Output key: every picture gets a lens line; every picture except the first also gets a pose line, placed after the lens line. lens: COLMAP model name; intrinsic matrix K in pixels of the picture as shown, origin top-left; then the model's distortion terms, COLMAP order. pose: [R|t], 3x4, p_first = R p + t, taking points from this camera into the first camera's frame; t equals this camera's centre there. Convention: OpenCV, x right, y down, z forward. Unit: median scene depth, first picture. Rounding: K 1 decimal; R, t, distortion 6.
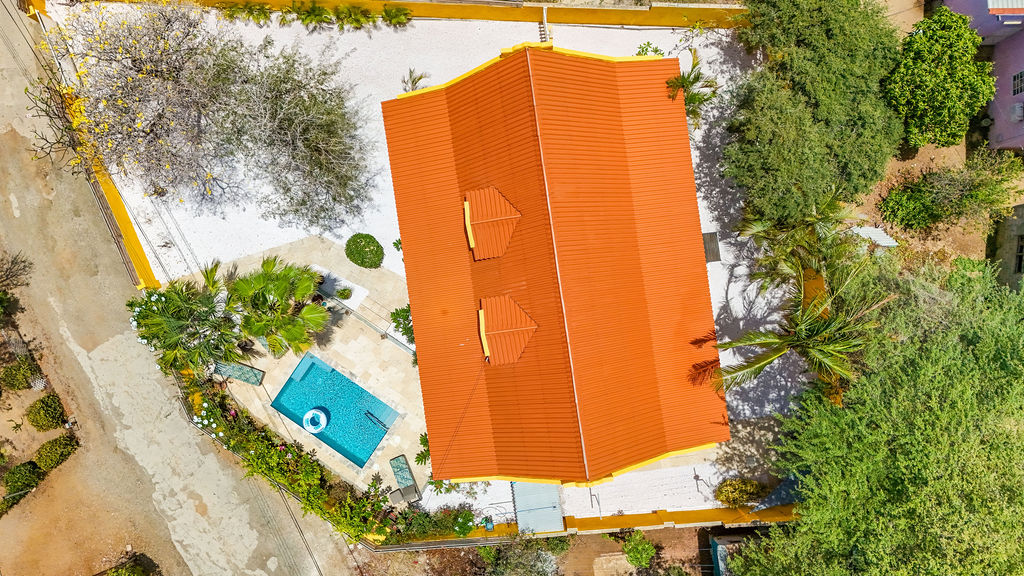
lens RADIAL K [[760.6, 0, 506.9], [0, 760.6, 282.8], [0, 0, 1]] dist [0.055225, -0.052546]
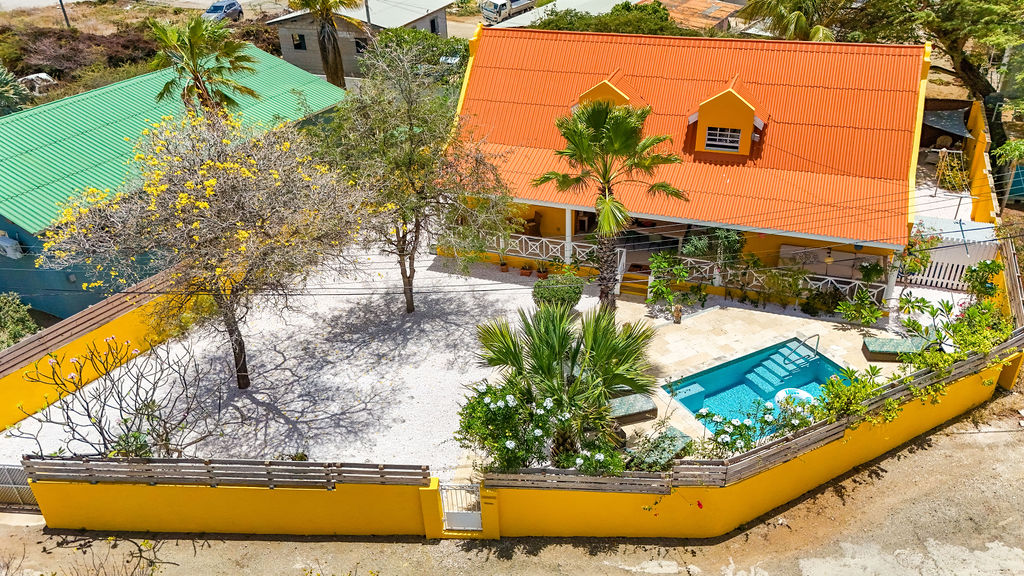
lens RADIAL K [[760.6, 0, 507.7], [0, 760.6, 291.0], [0, 0, 1]] dist [0.055225, -0.052546]
pose [[0.487322, -0.436972, 0.756025, -0.766810], [0.873214, 0.240166, -0.424048, 0.227952], [0.003726, 0.866820, 0.498608, 0.627380]]
